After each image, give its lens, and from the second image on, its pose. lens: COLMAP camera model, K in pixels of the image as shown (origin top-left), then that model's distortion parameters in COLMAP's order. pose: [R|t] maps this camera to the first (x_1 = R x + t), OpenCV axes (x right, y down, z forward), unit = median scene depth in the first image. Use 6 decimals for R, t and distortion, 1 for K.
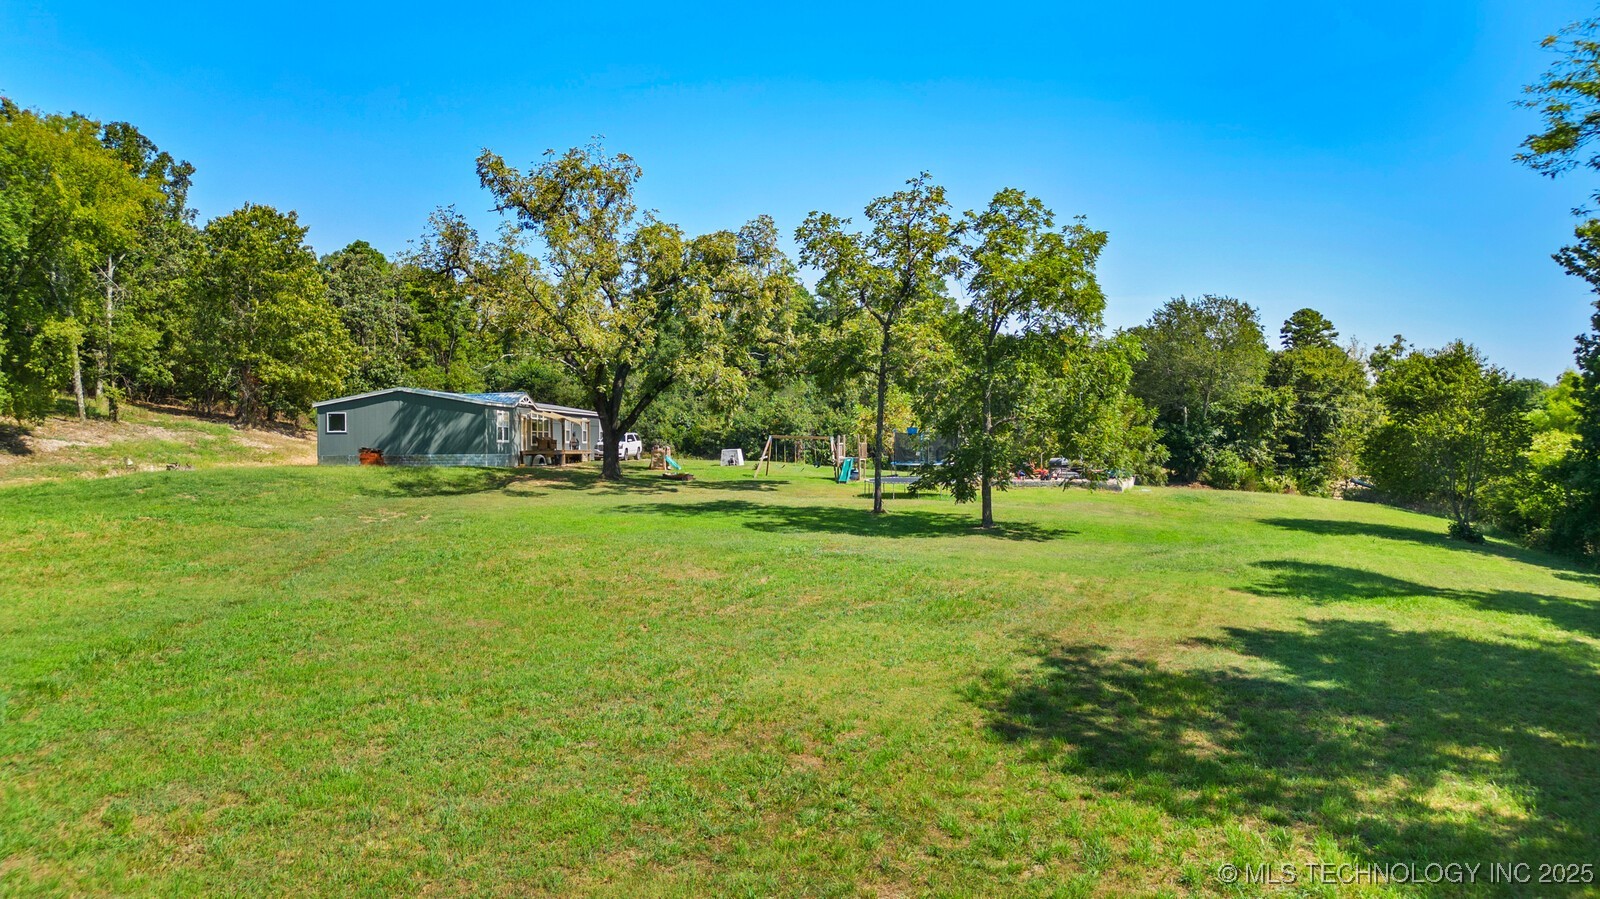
lens RADIAL K [[1090.8, 0, 821.6], [0, 1090.8, 443.2], [0, 0, 1]] dist [0.010845, -0.000158]
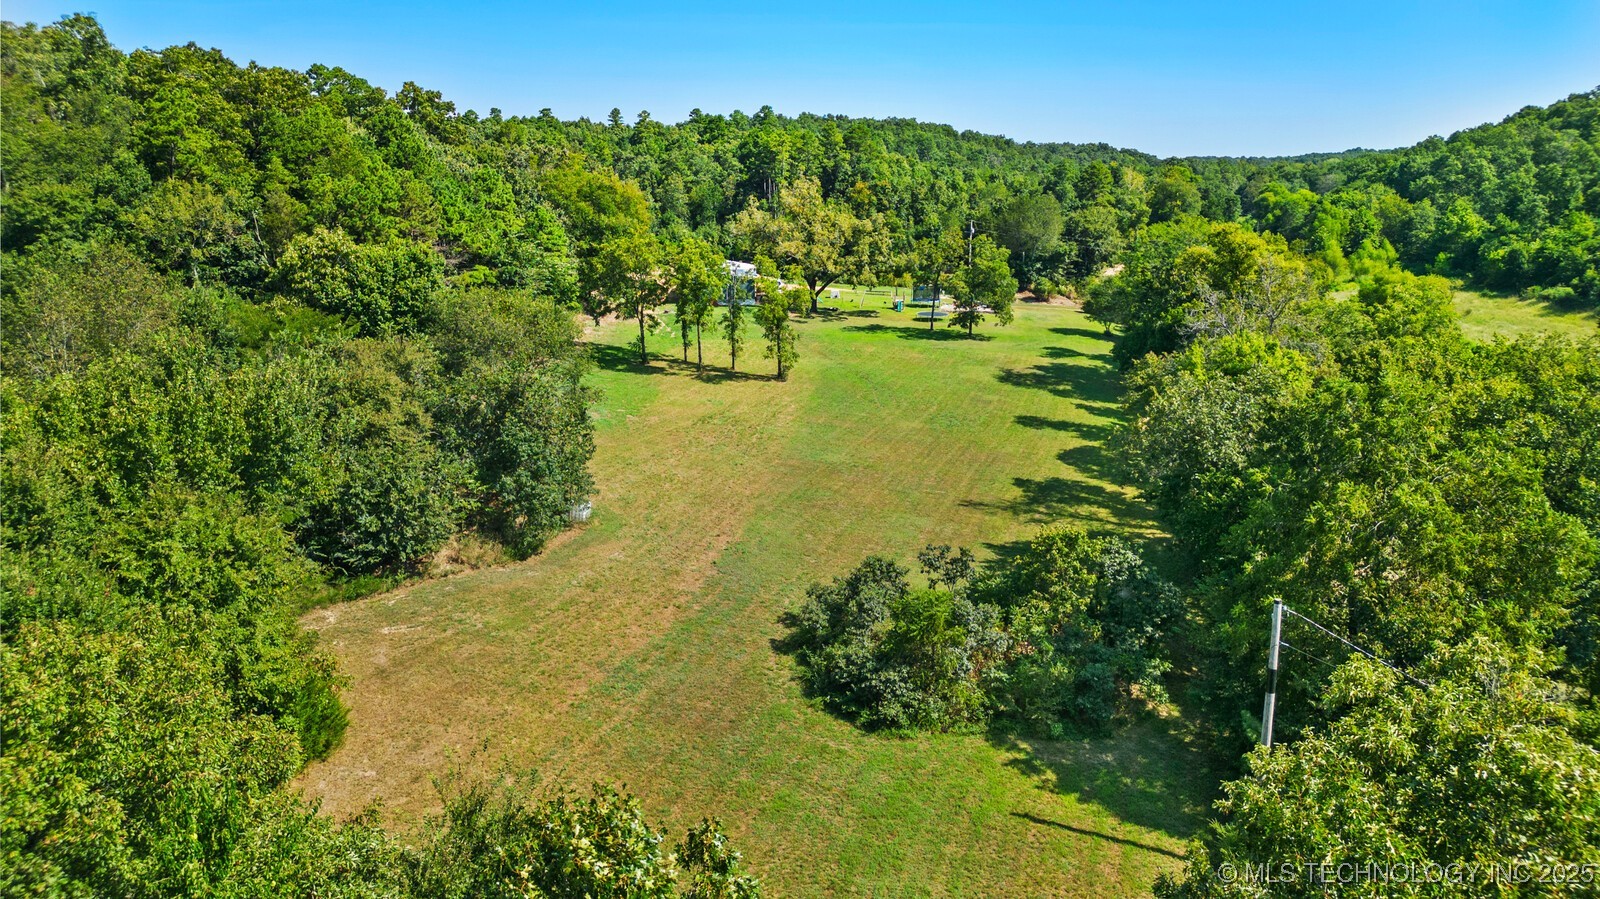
lens RADIAL K [[1090.8, 0, 821.6], [0, 1090.8, 443.2], [0, 0, 1]] dist [0.010845, -0.000158]
pose [[0.988296, -0.026417, 0.150242, -0.836003], [-0.010539, 0.970714, 0.240007, -0.414990], [-0.152182, -0.238782, 0.959074, -2.303381]]
